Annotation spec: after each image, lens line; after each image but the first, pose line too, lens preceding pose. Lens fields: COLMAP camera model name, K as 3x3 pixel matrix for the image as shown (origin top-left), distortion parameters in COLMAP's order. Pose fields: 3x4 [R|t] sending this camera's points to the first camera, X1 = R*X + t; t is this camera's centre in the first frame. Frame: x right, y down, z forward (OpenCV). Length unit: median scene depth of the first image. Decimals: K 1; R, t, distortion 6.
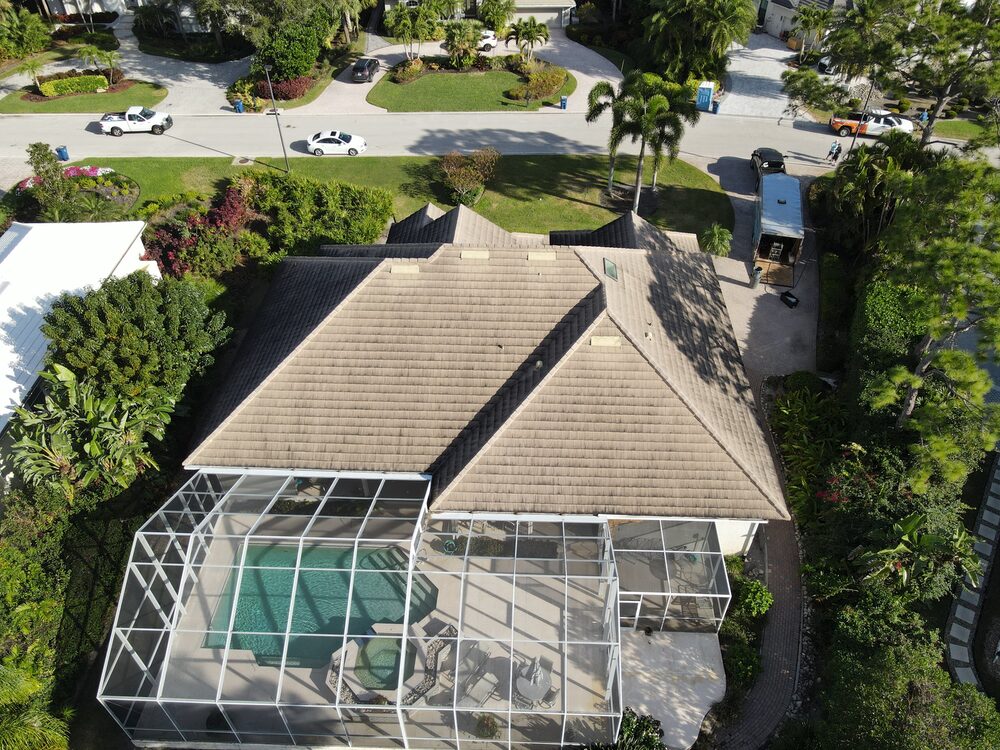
lens RADIAL K [[769.2, 0, 500.0], [0, 769.2, 375.0], [0, 0, 1]] dist [0.062368, -0.081515]
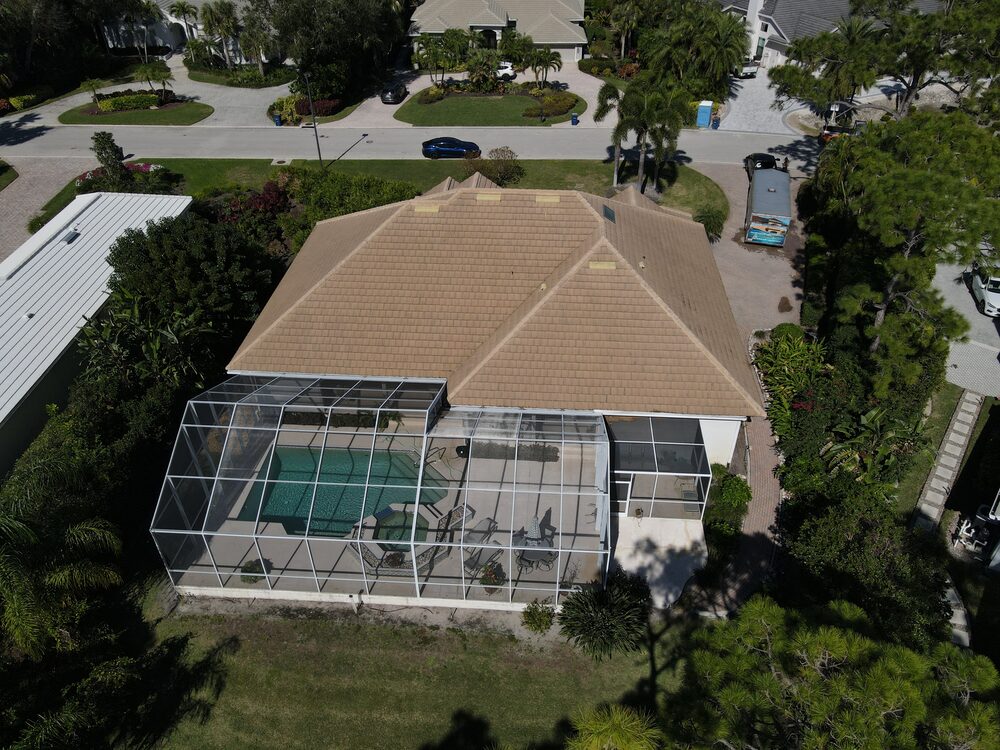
lens RADIAL K [[769.2, 0, 500.0], [0, 769.2, 375.0], [0, 0, 1]] dist [0.062368, -0.081515]
pose [[0.999631, 0.017792, -0.020540, 0.007322], [-0.019560, 0.995808, -0.089352, 0.132954], [0.018865, 0.089720, 0.995788, -0.067383]]
